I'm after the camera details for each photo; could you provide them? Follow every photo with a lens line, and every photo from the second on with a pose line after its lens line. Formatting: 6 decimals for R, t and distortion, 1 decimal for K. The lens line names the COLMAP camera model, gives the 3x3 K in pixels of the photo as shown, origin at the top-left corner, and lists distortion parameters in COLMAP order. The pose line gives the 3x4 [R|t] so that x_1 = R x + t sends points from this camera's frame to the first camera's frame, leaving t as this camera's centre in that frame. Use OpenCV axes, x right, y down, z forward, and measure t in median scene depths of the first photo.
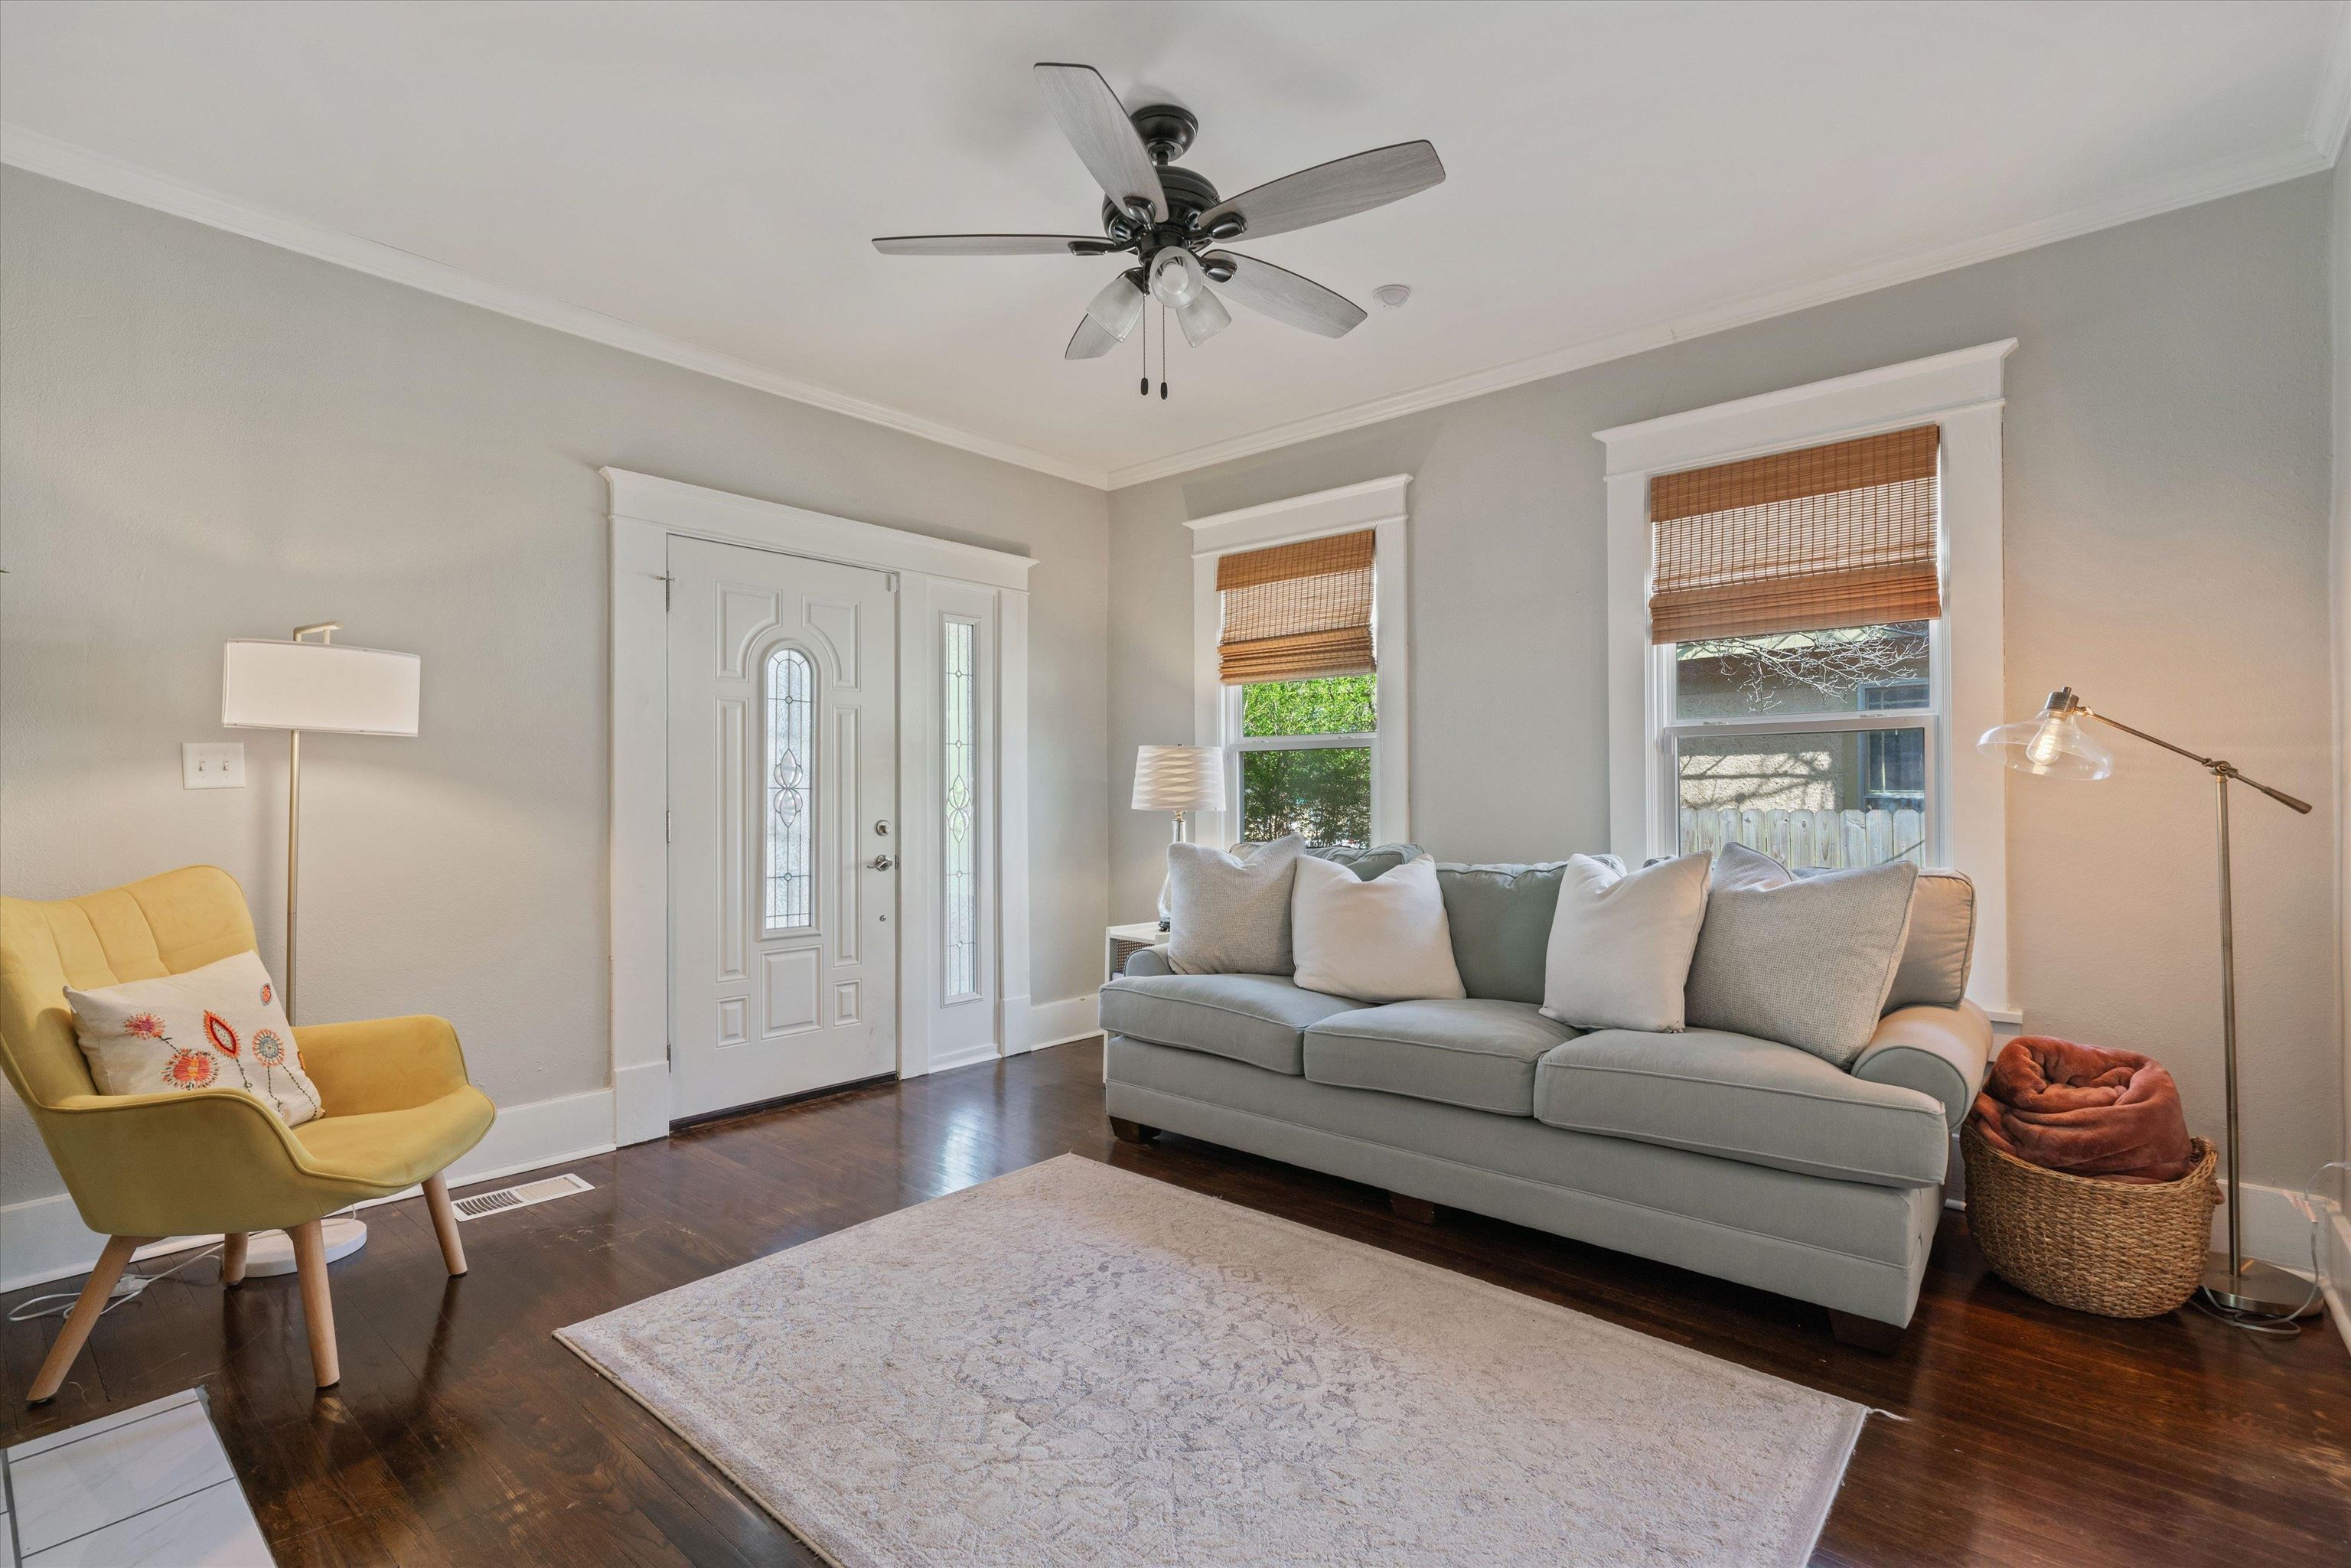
lens RADIAL K [[1081.6, 0, 1175.6], [0, 1081.6, 784.0], [0, 0, 1]] dist [0.004345, -0.000571]
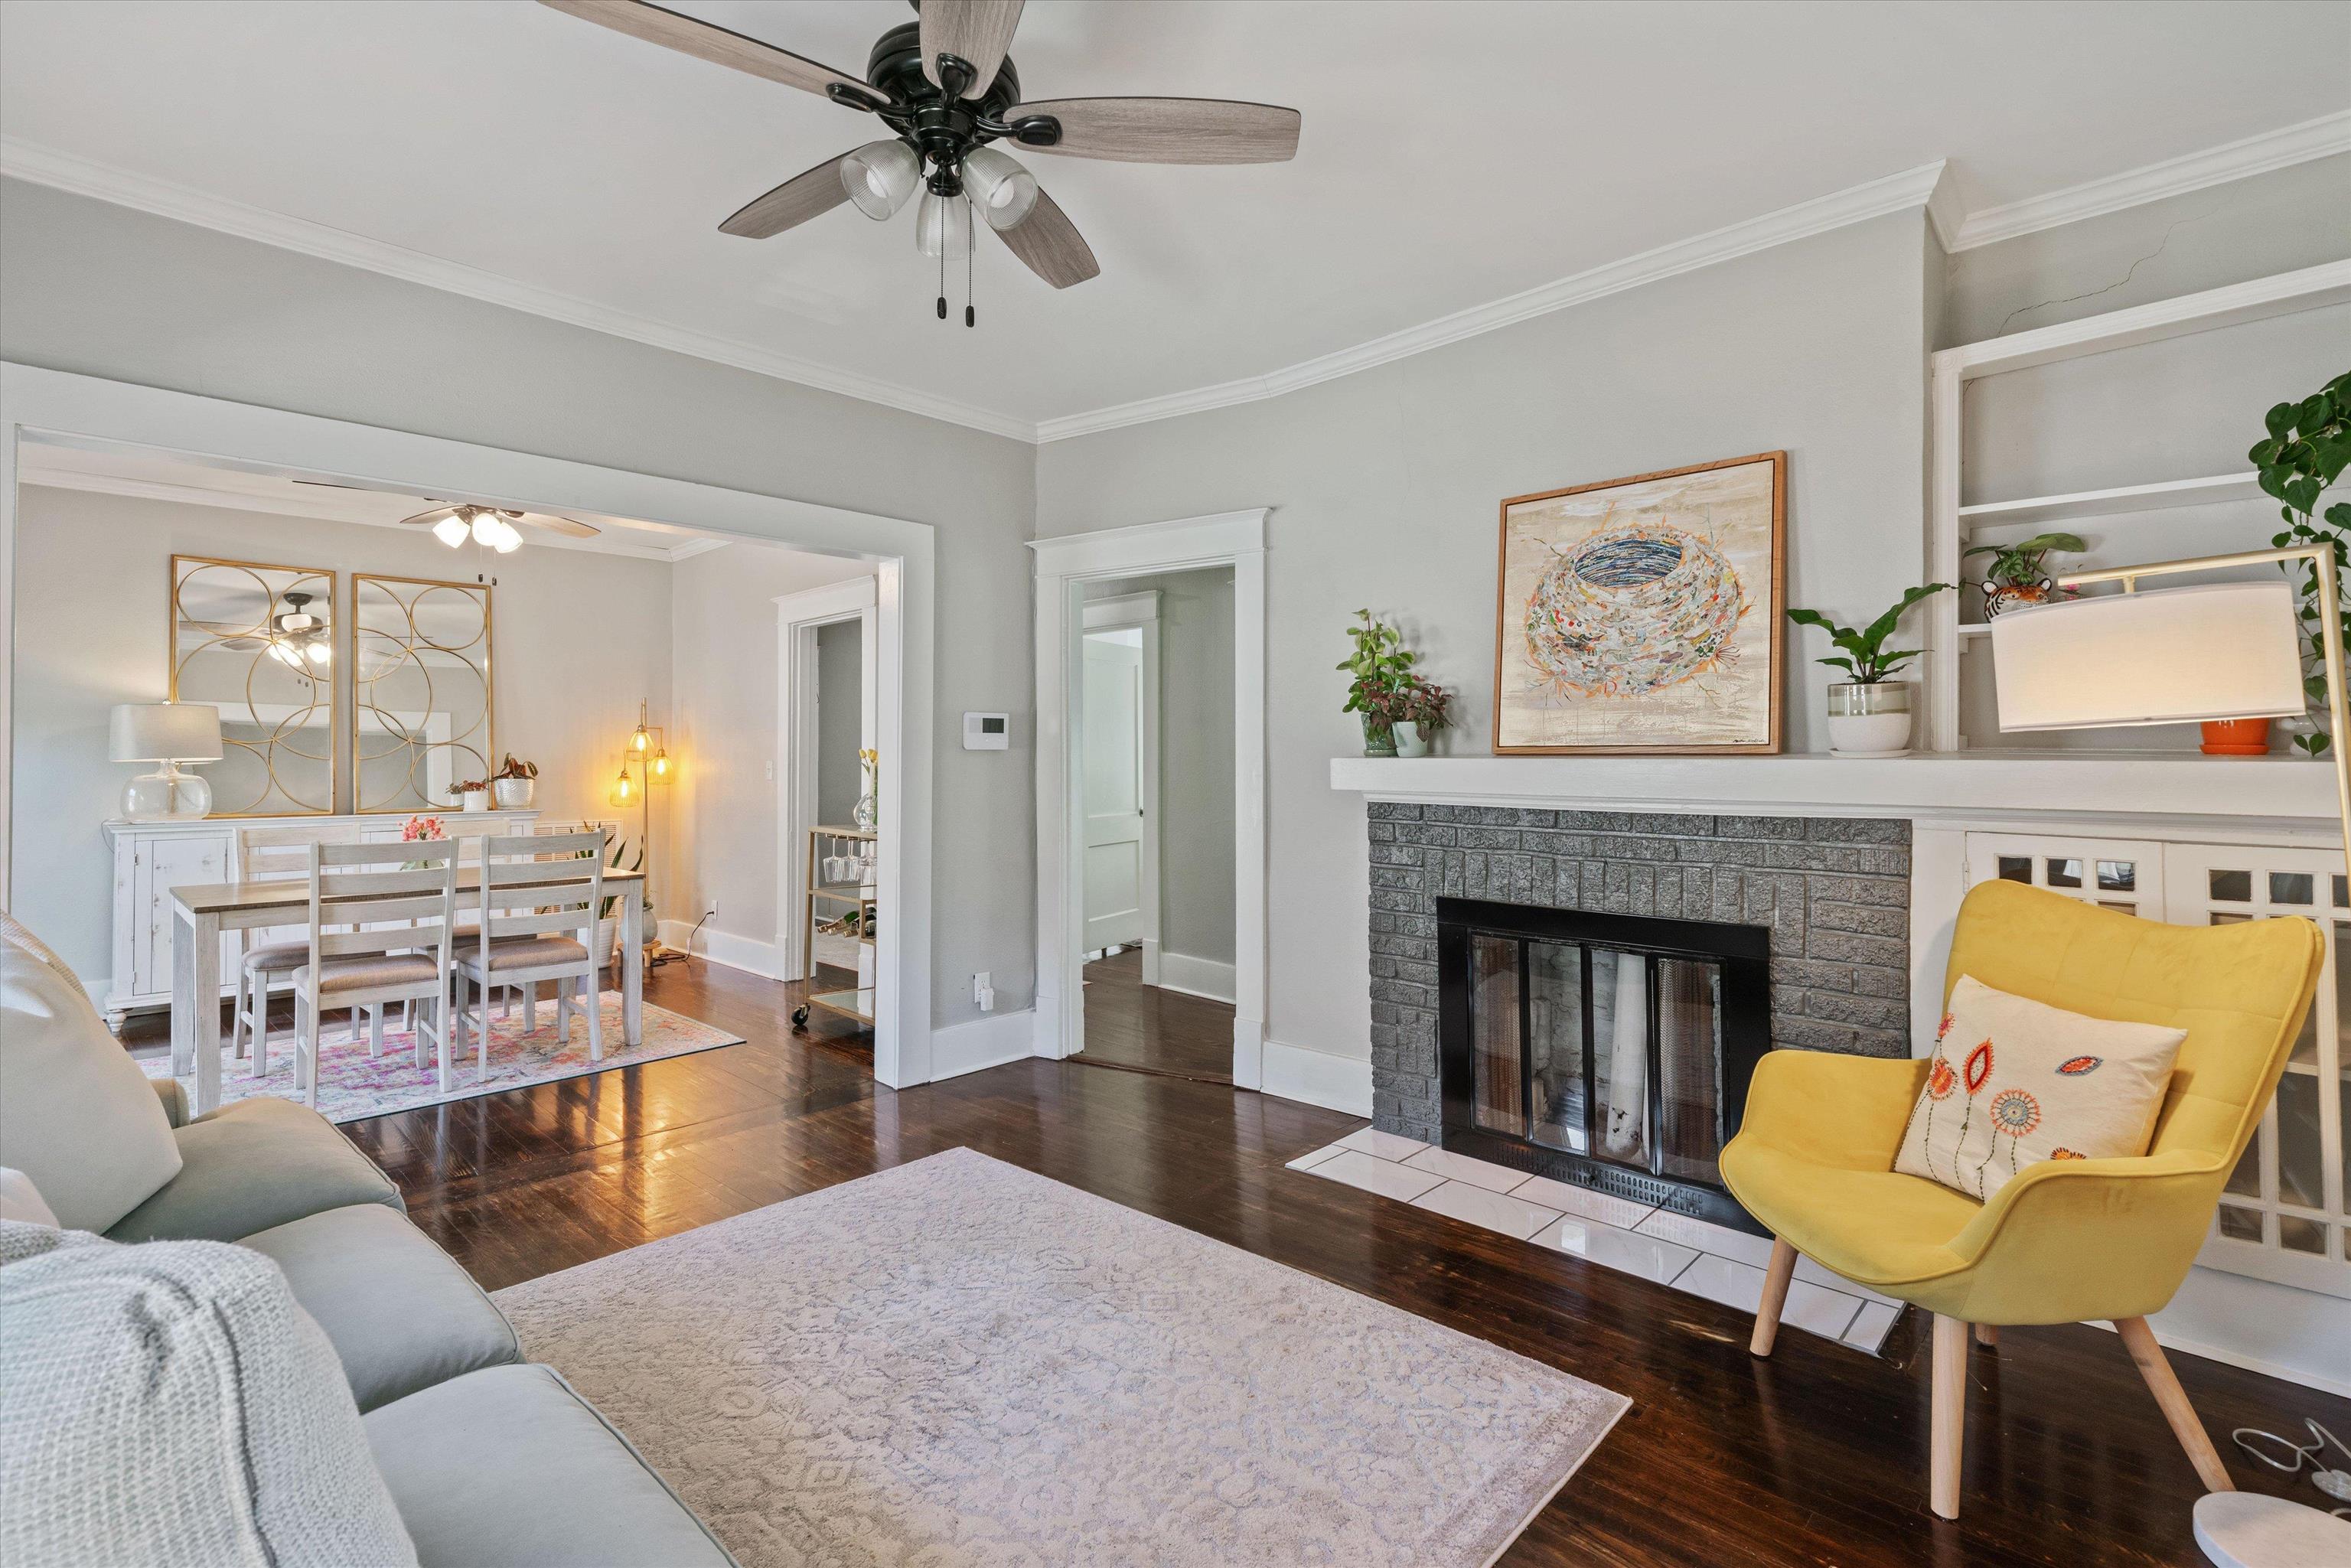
lens RADIAL K [[1081.6, 0, 1181.8], [0, 1081.6, 740.6], [0, 0, 1]] dist [0.004345, -0.000571]
pose [[-0.999494, 0.001655, 0.031776, -0.124454], [0.000787, 0.999626, -0.027335, -0.012265], [-0.031810, -0.027296, -0.999121, 1.062888]]
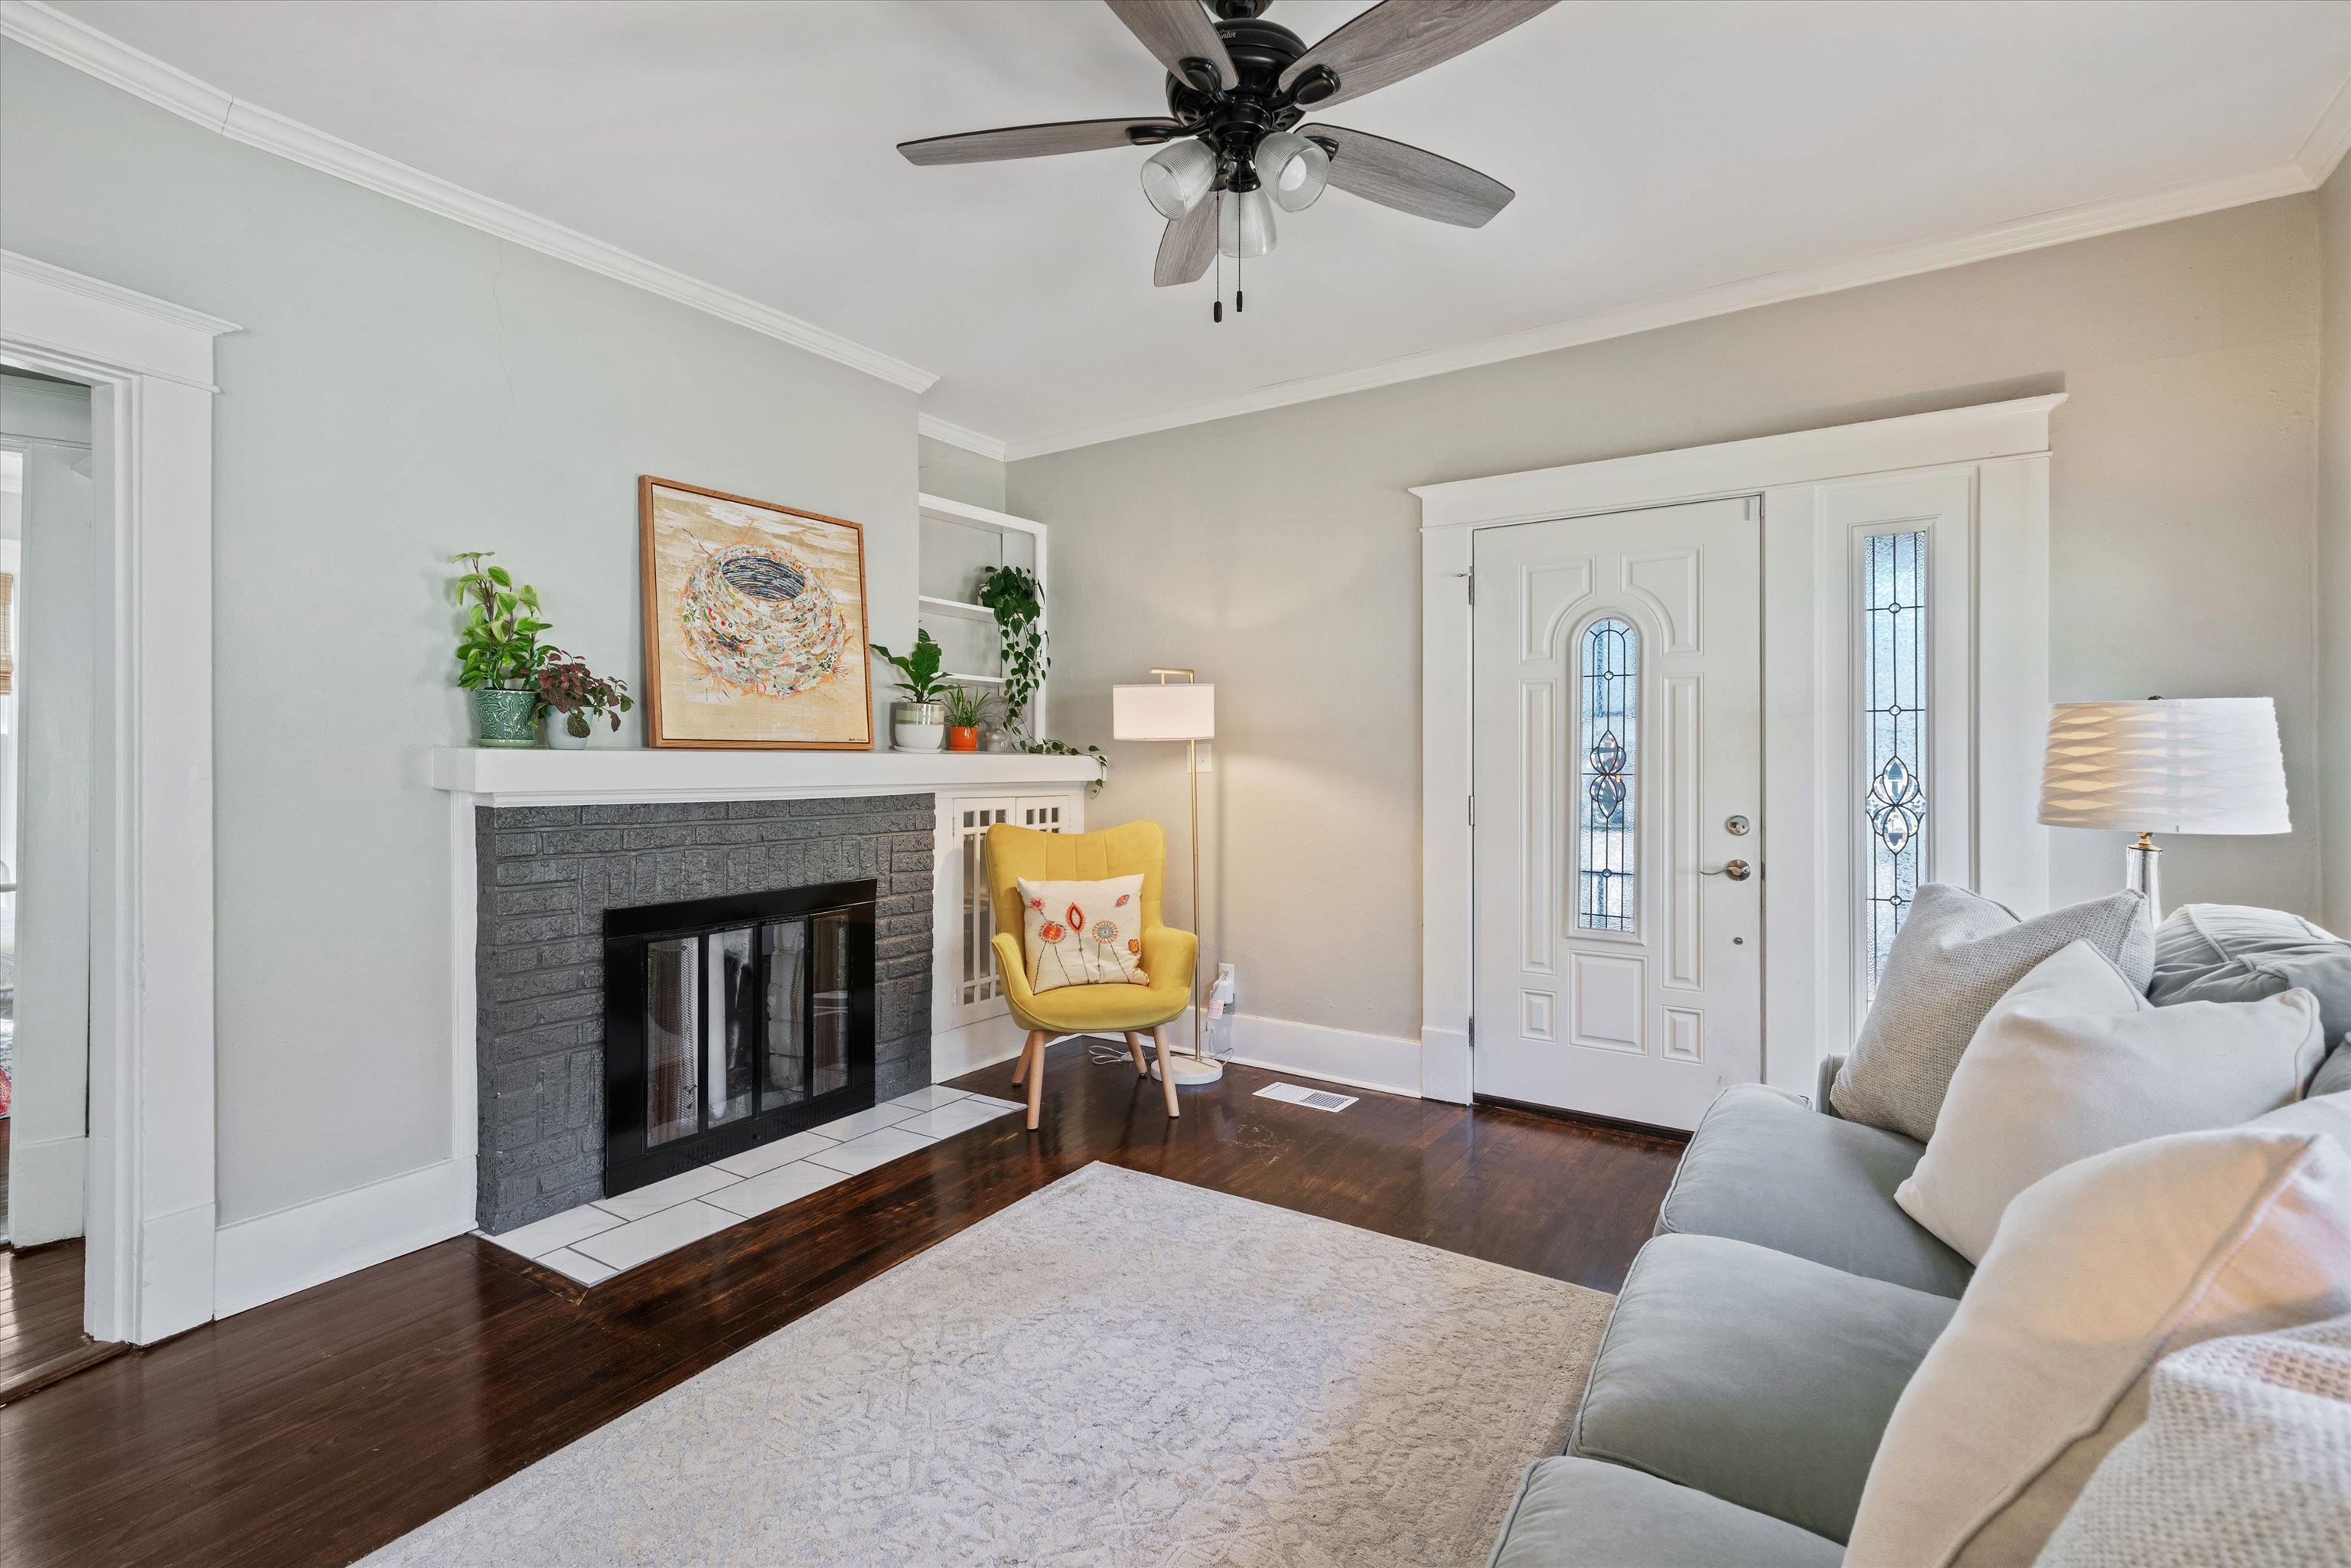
lens RADIAL K [[1081.6, 0, 1158.5], [0, 1081.6, 749.1], [0, 0, 1]] dist [0.004345, -0.000571]
pose [[0.124816, -0.007817, -0.992149, 0.467901], [0.010065, 0.999927, -0.006612, -0.014296], [0.992129, -0.009161, 0.124885, 0.499233]]
